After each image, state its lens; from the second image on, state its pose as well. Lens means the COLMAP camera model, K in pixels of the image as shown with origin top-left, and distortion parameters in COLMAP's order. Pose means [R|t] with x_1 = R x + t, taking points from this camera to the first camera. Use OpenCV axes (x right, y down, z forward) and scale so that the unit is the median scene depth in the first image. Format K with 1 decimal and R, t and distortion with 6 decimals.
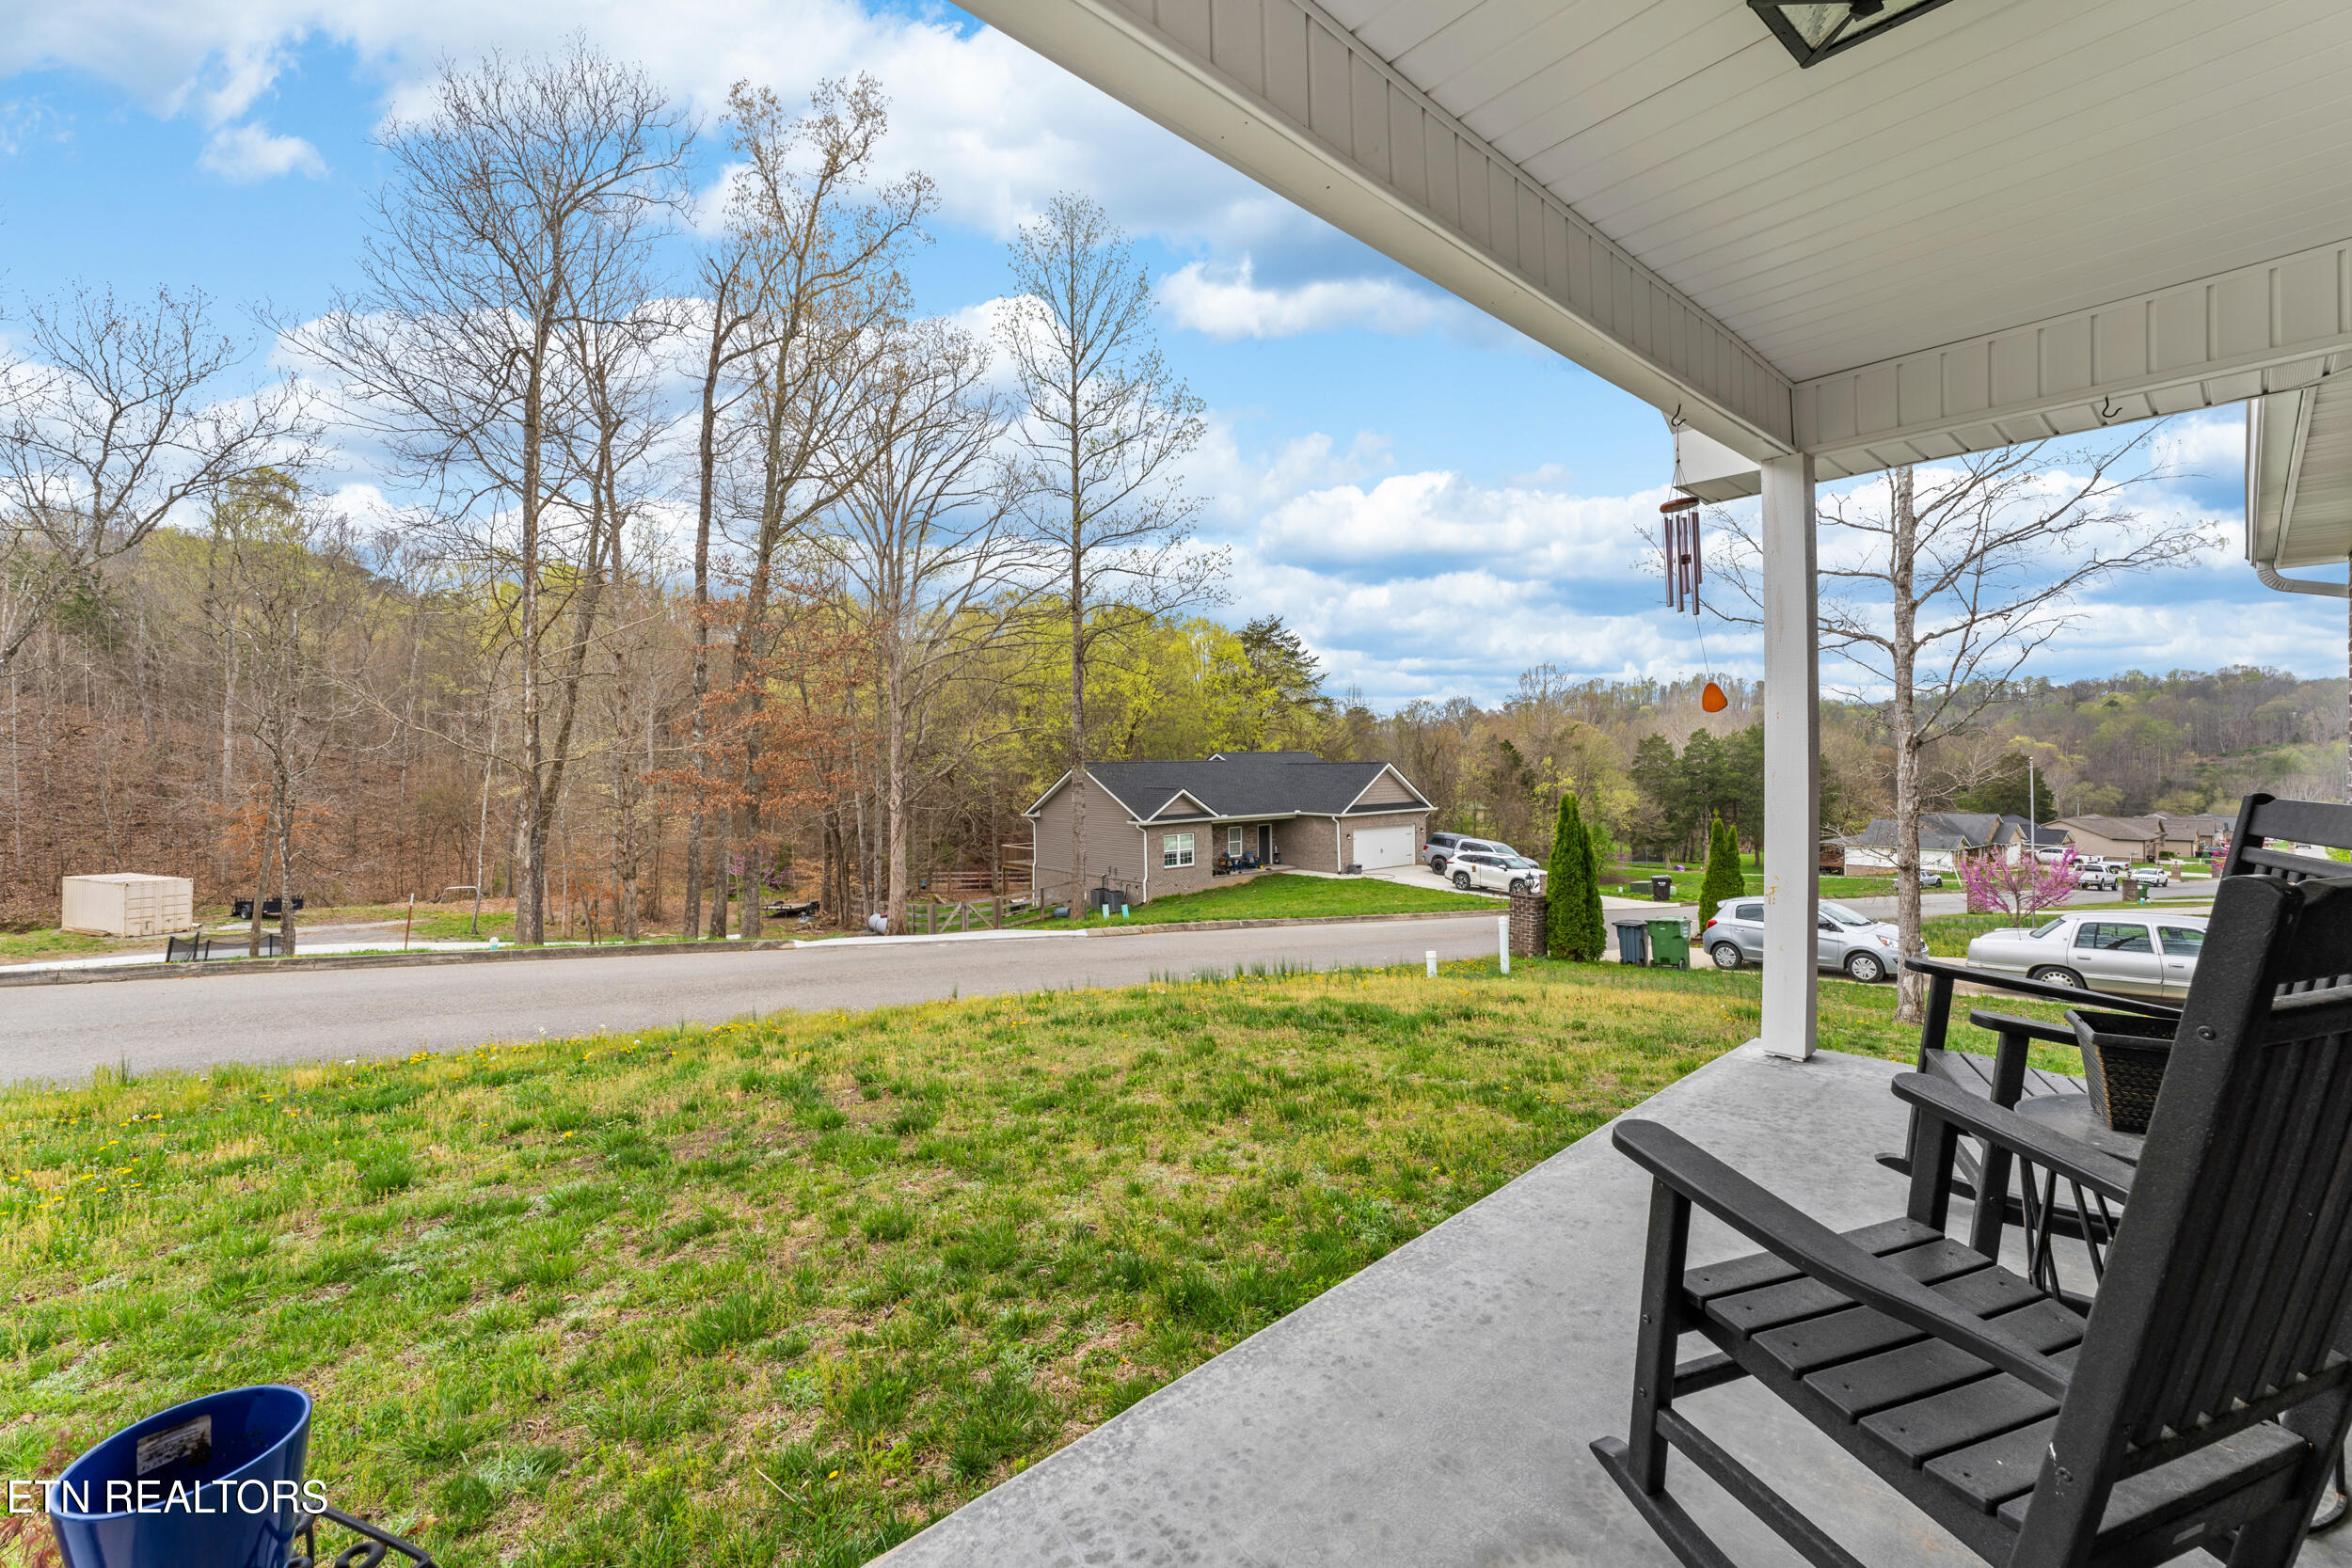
lens RADIAL K [[955.1, 0, 1183.5], [0, 955.1, 791.4], [0, 0, 1]] dist [0.000106, 0.000638]
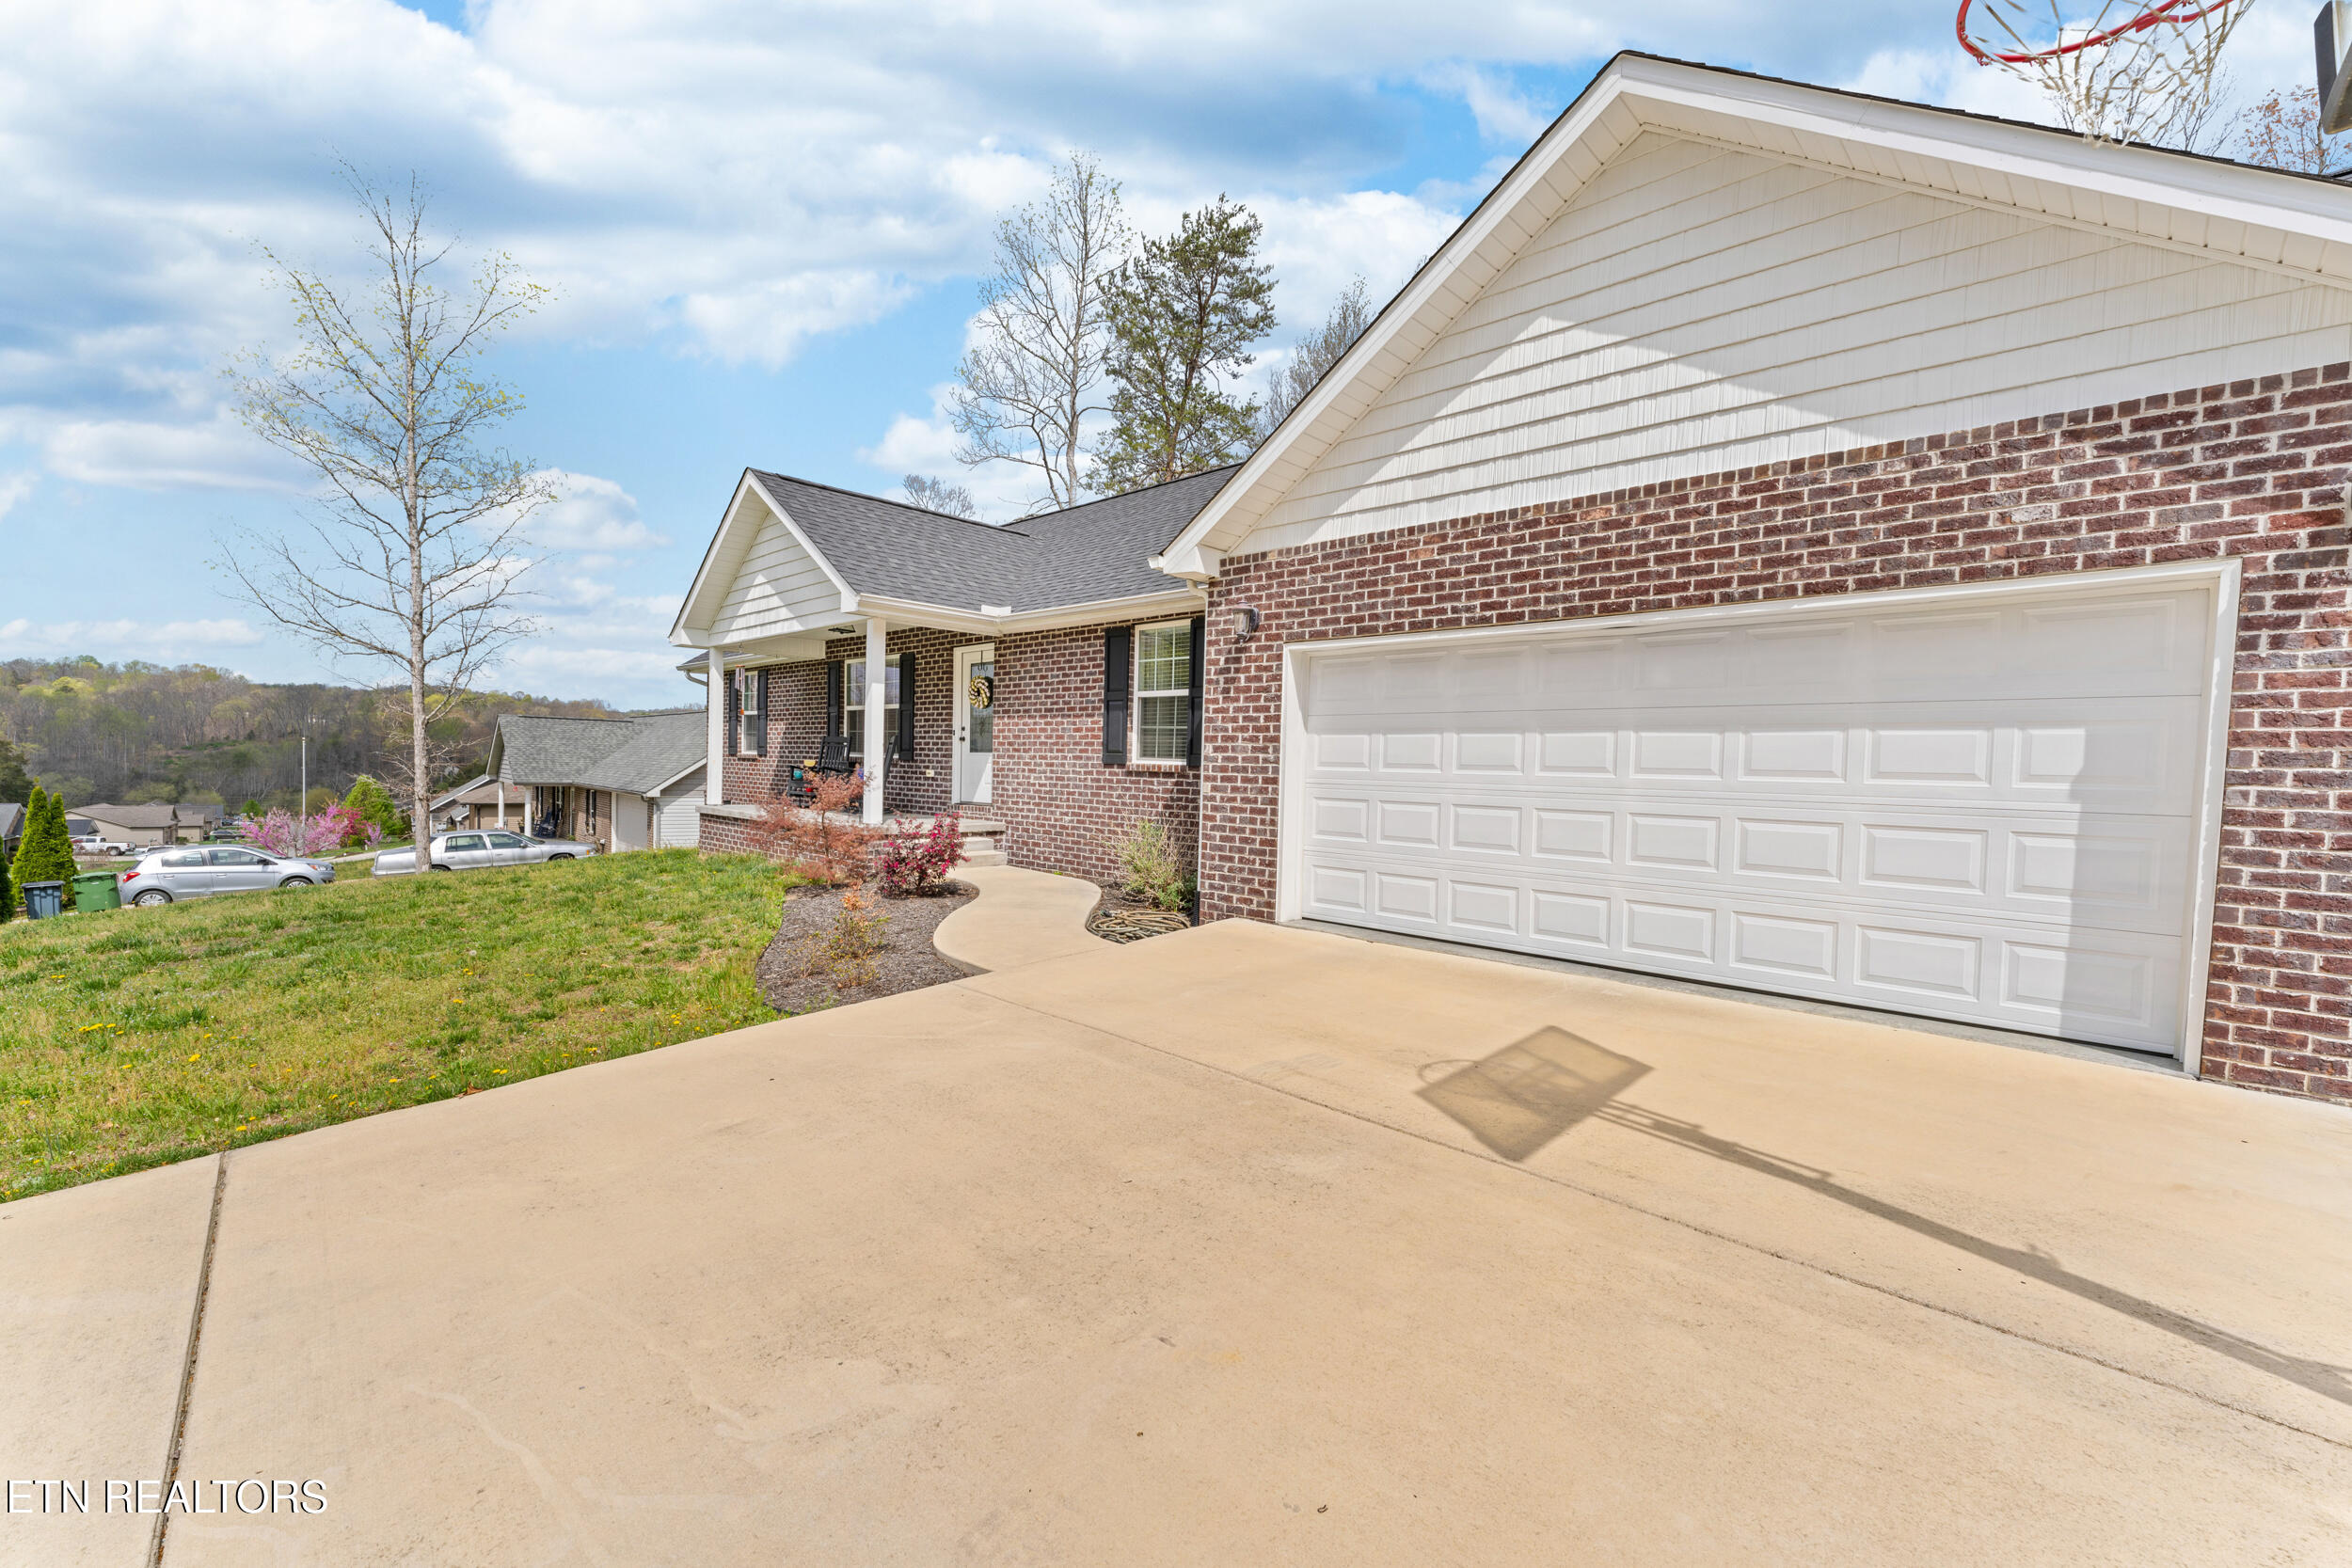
lens RADIAL K [[955.1, 0, 1183.5], [0, 955.1, 791.4], [0, 0, 1]] dist [0.000106, 0.000638]
pose [[-0.075071, -0.002925, 0.997174, -0.170285], [-0.003679, 0.999990, 0.002656, 0.010252], [-0.997171, -0.003469, -0.075081, -0.030696]]
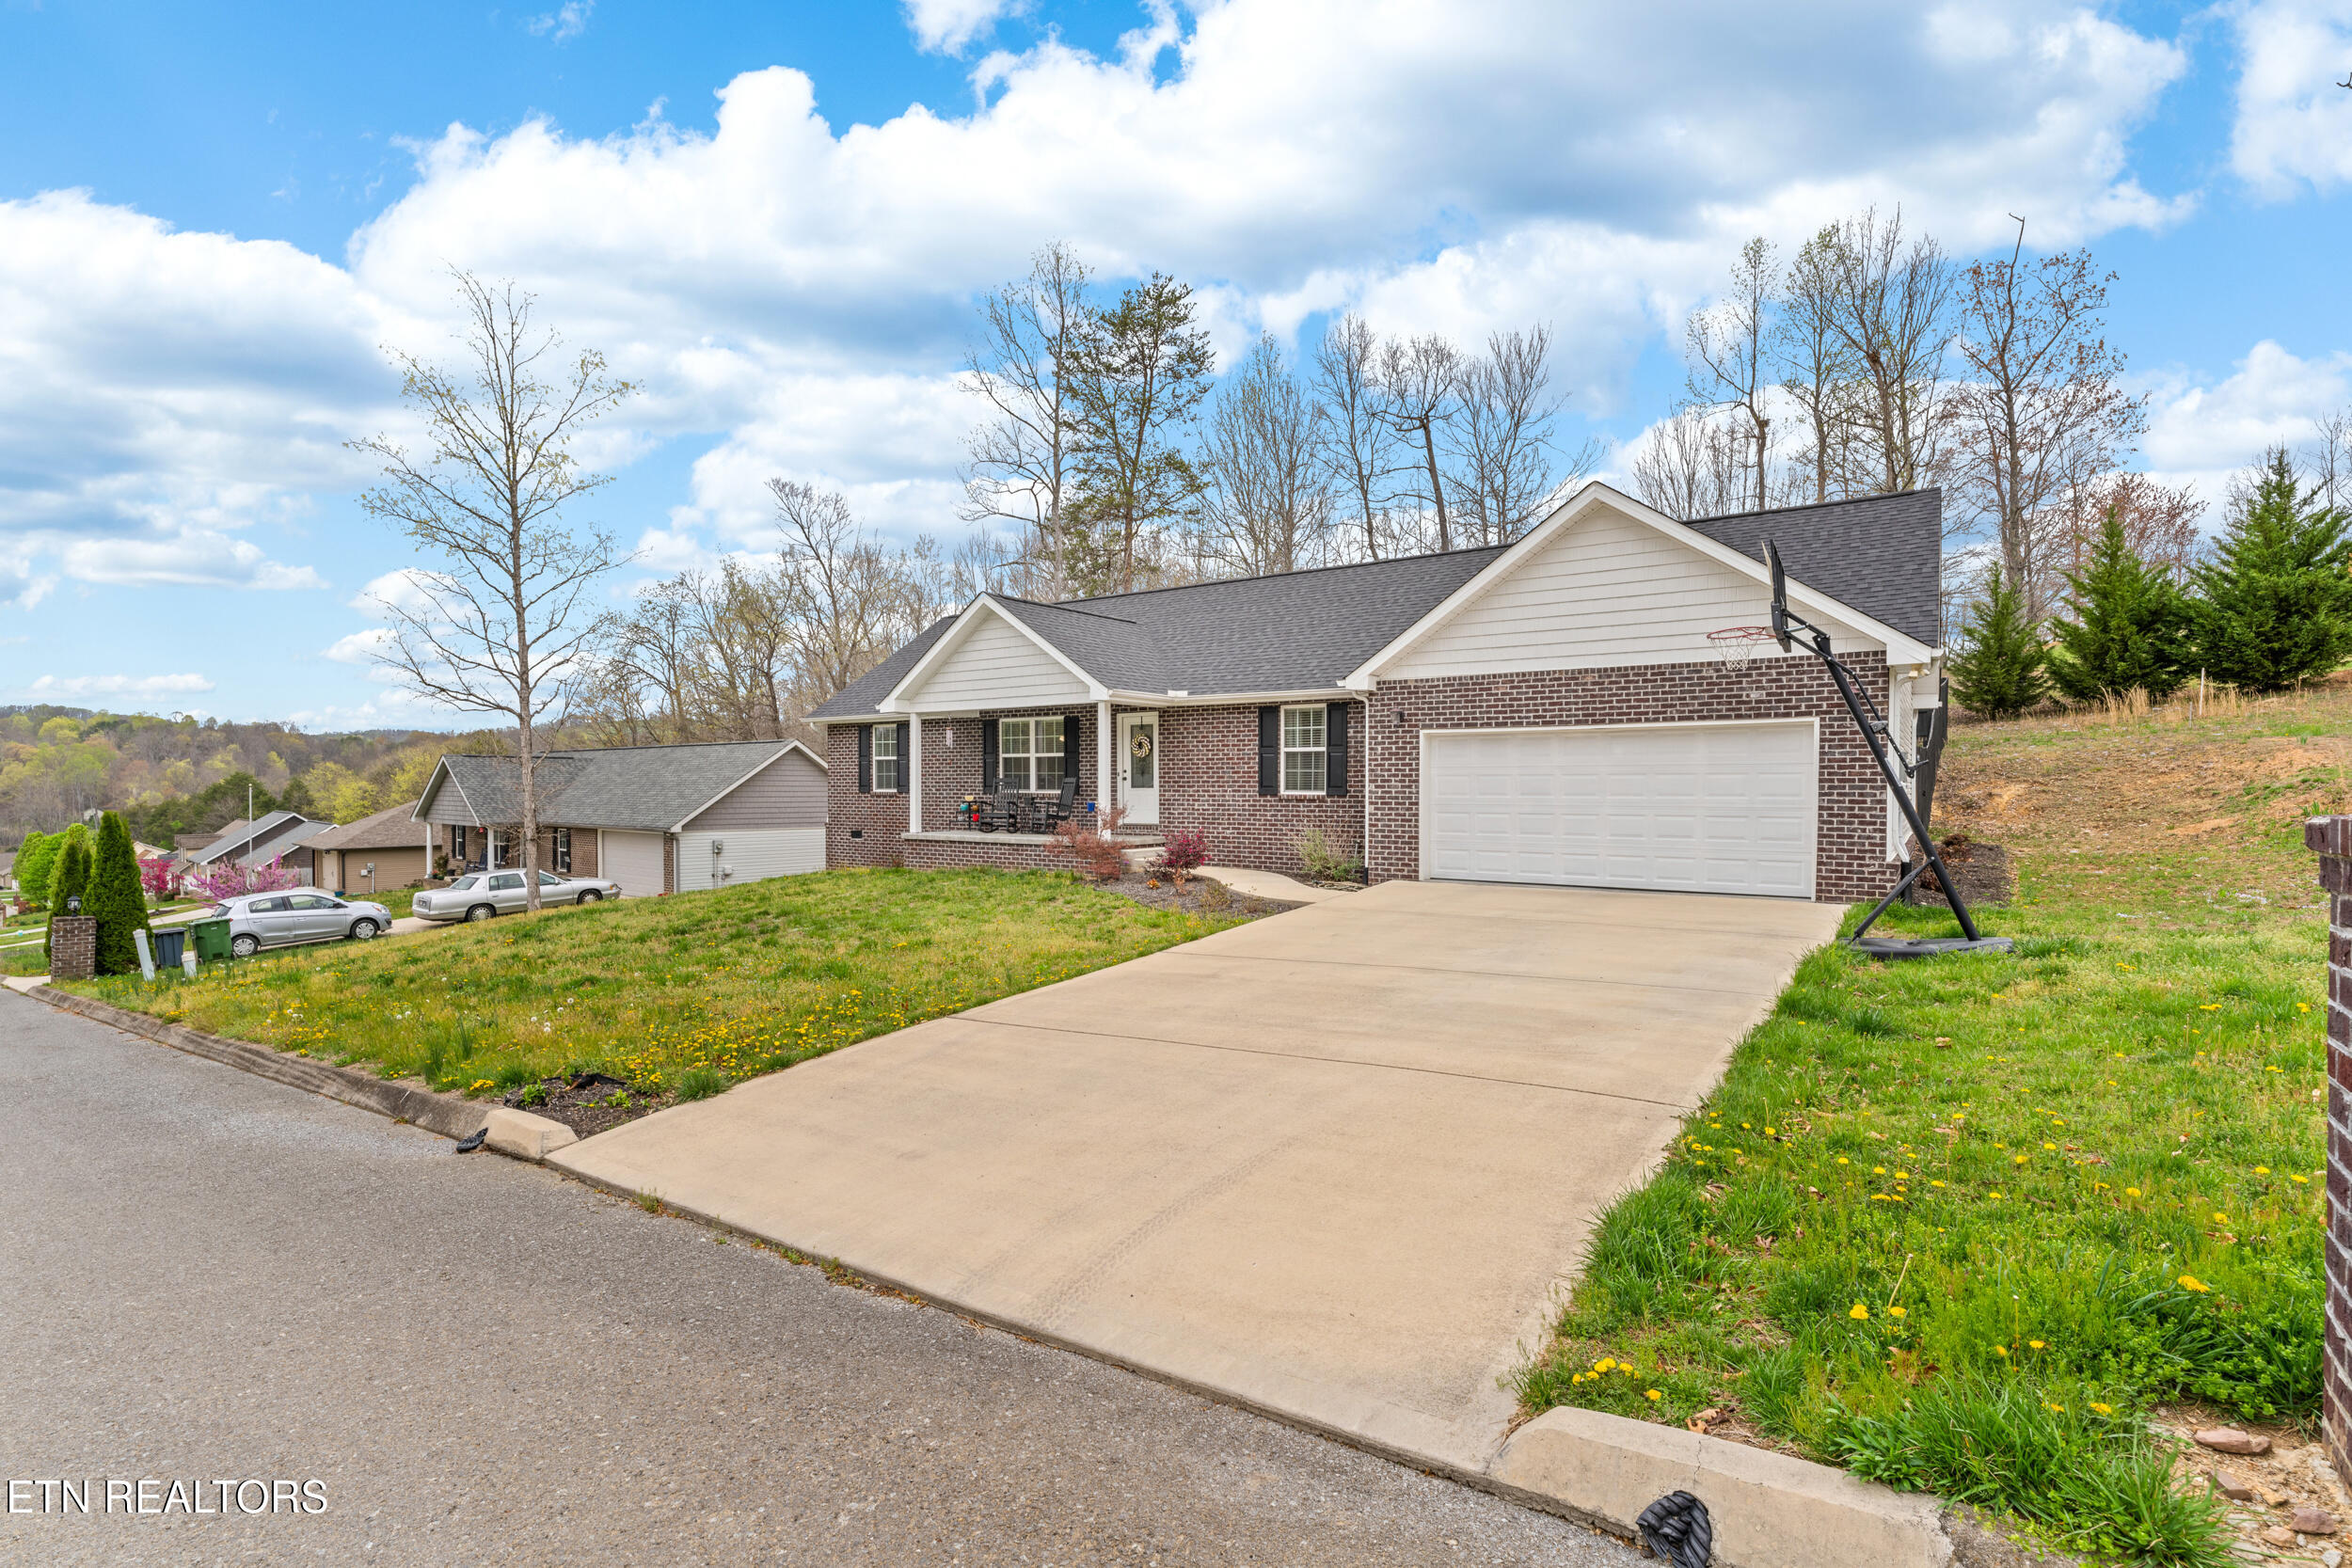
lens RADIAL K [[1074.6, 0, 1197.9], [0, 1074.6, 784.2], [0, 0, 1]] dist [0.002689, 0.000056]
pose [[-0.236495, 0.027267, 0.971250, -0.266653], [0.024160, 0.999462, -0.022176, 0.009208], [-0.971332, 0.018221, -0.237026, 0.045347]]
